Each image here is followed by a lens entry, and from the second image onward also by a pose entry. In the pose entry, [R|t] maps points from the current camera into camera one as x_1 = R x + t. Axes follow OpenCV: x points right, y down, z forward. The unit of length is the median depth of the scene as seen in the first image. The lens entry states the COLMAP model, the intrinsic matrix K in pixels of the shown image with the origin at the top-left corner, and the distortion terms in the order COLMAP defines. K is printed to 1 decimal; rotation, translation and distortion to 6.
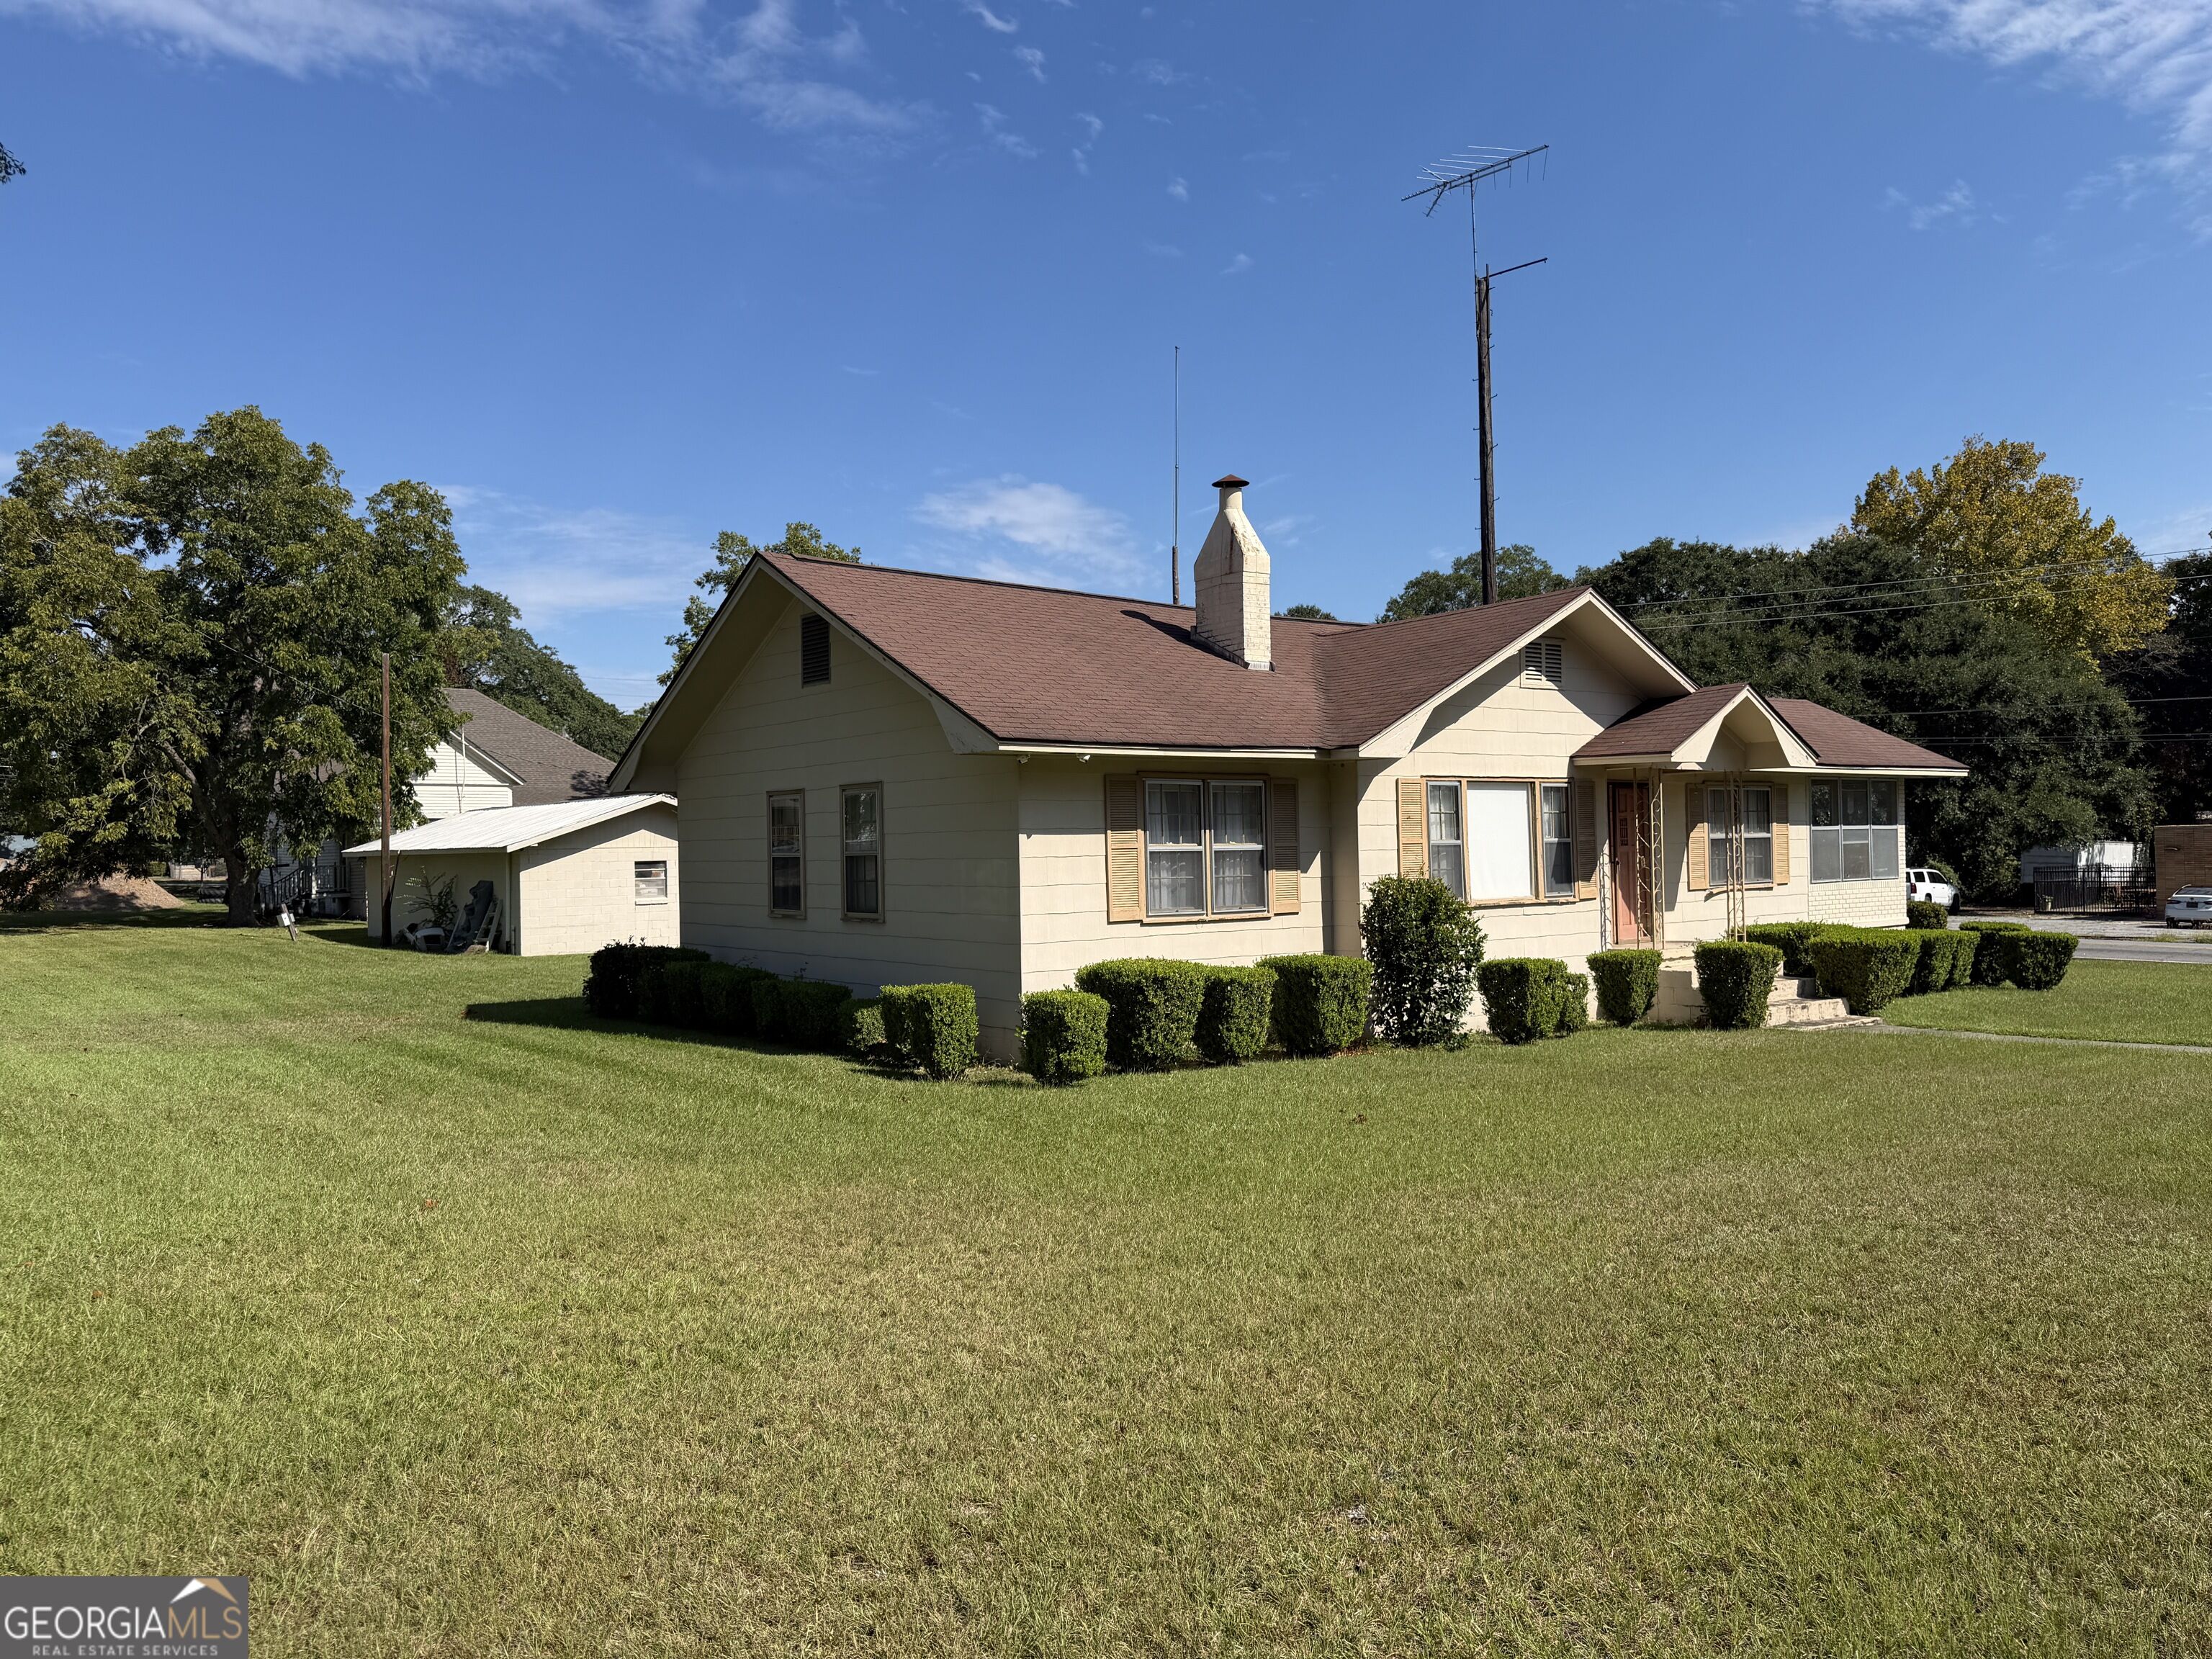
lens RADIAL K [[1559.0, 0, 1092.1], [0, 1559.0, 829.7], [0, 0, 1]] dist [0.141180, -0.206582]
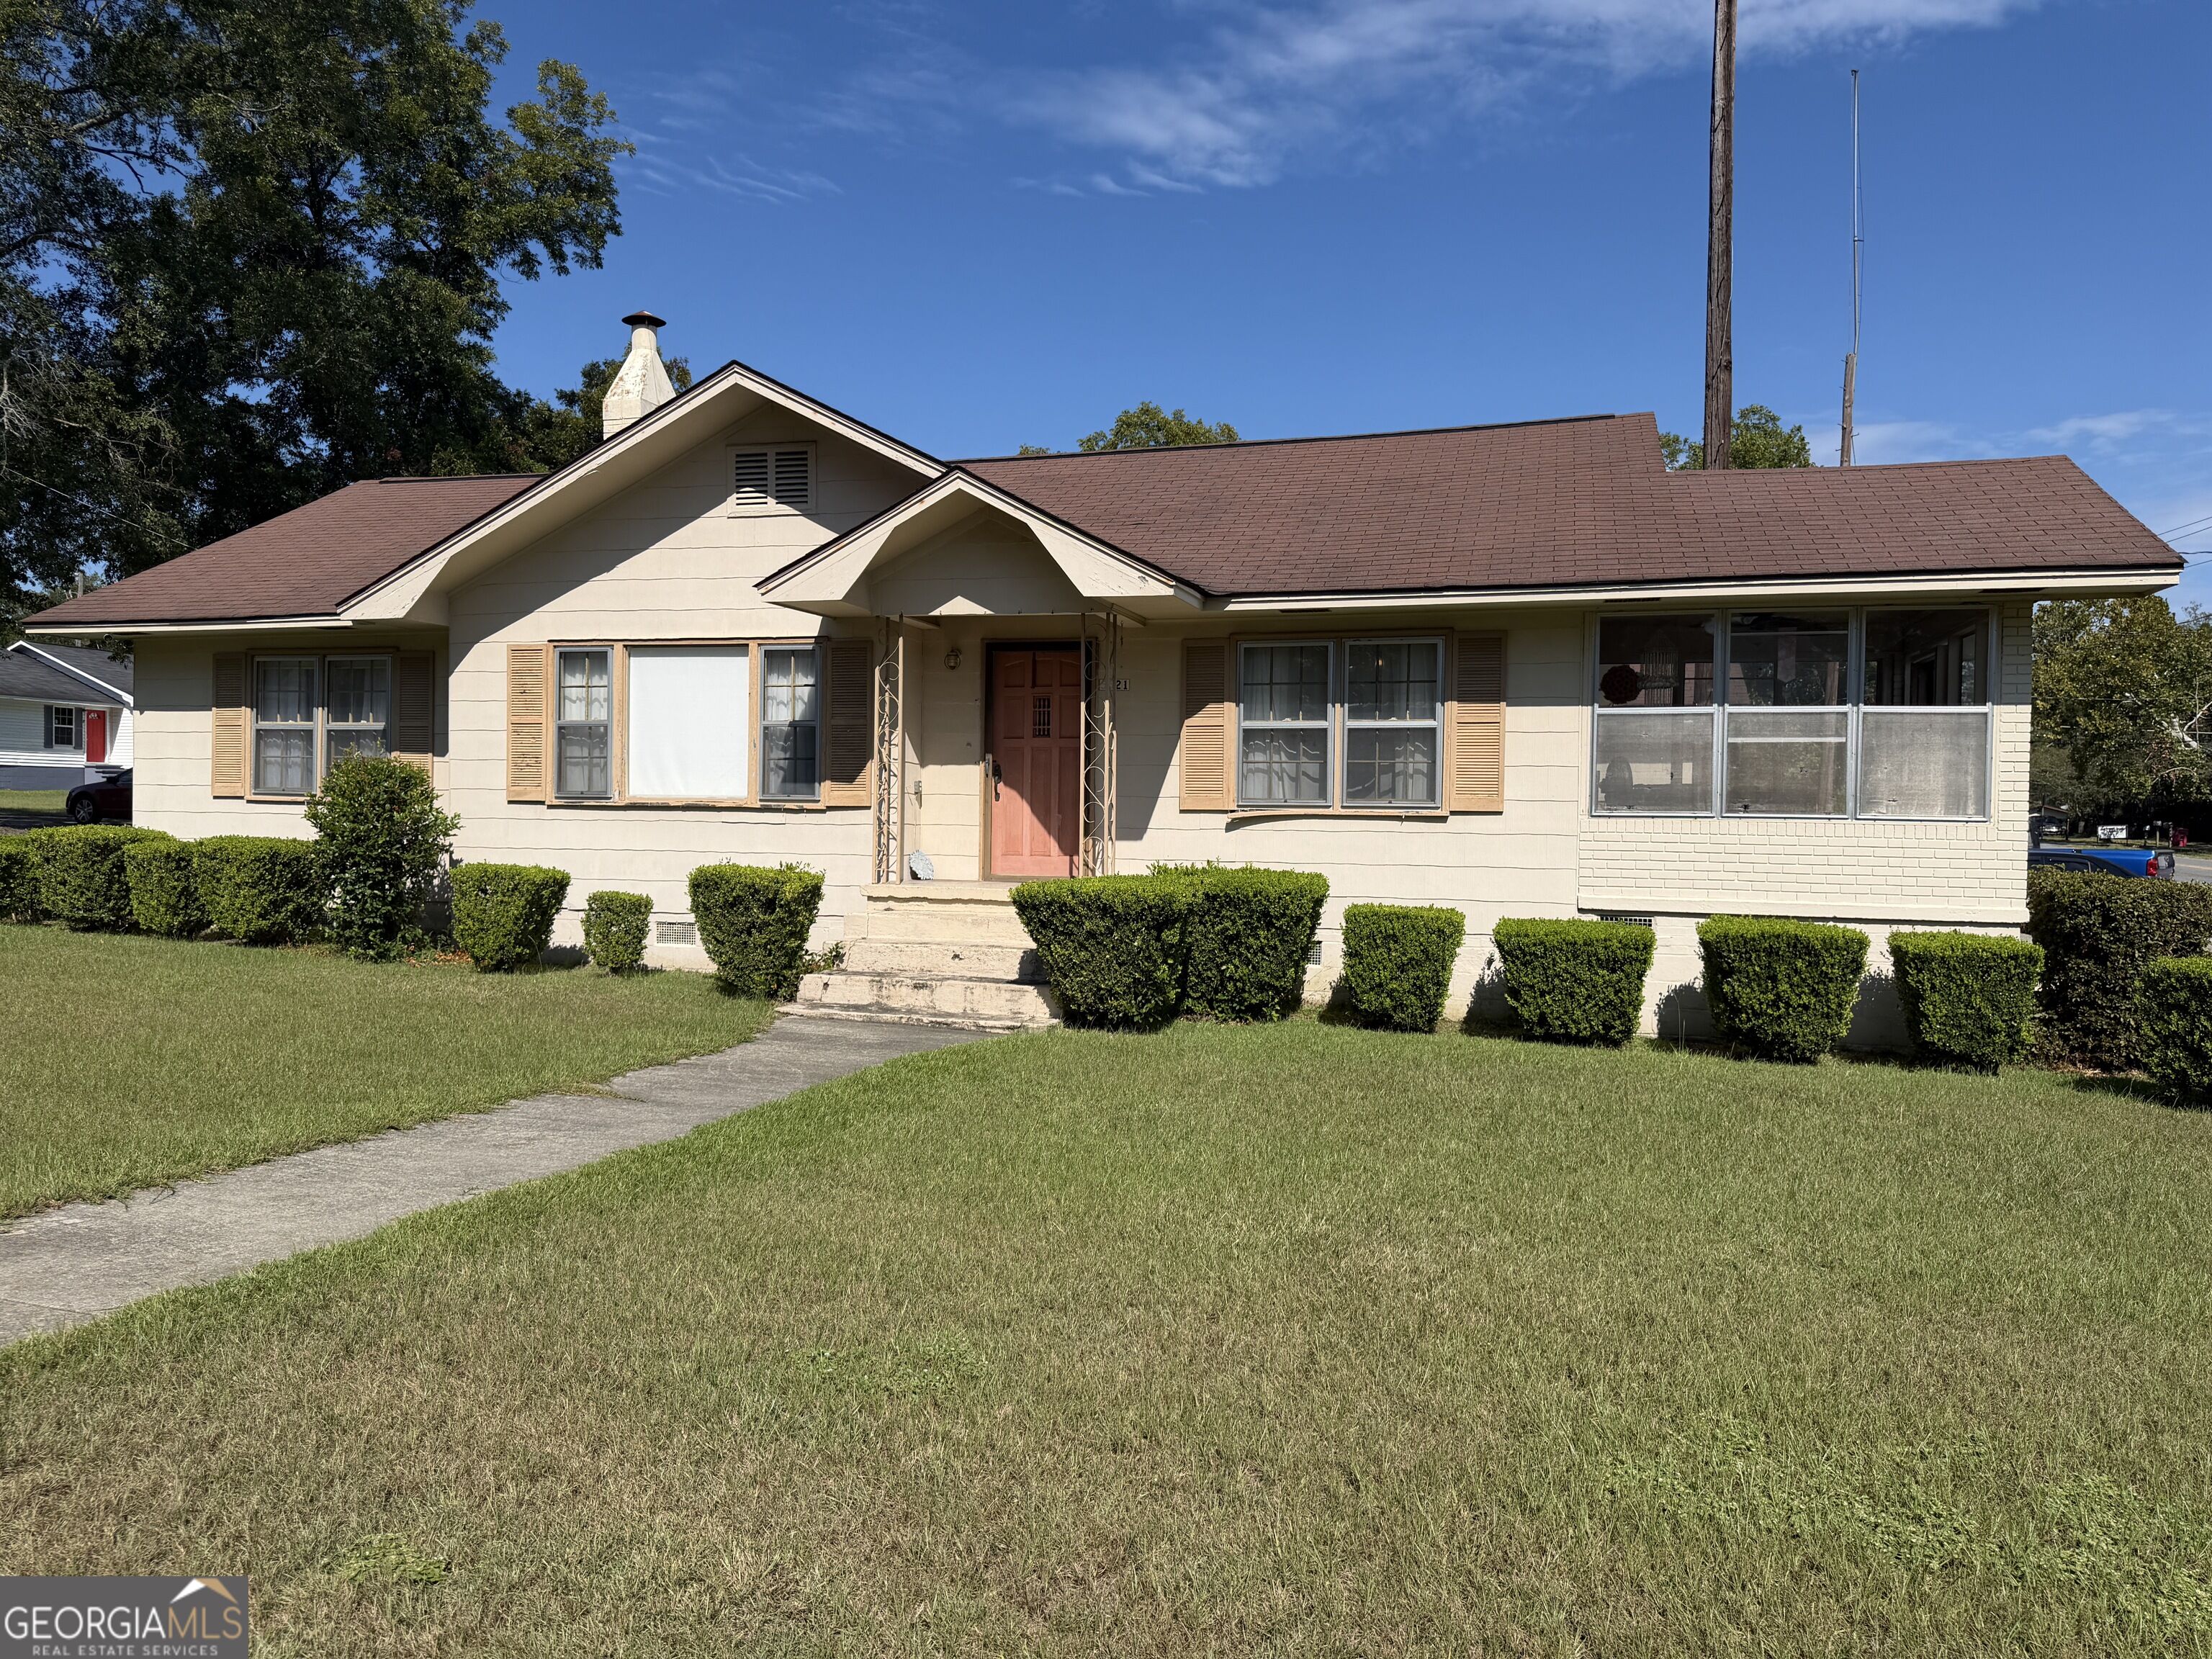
lens RADIAL K [[1559.0, 0, 1092.1], [0, 1559.0, 829.7], [0, 0, 1]] dist [0.141180, -0.206582]
pose [[0.585522, 0.044497, -0.809434, 0.973112], [-0.013713, 0.998893, 0.044993, 0.021111], [0.810541, -0.015245, 0.585484, 0.693917]]
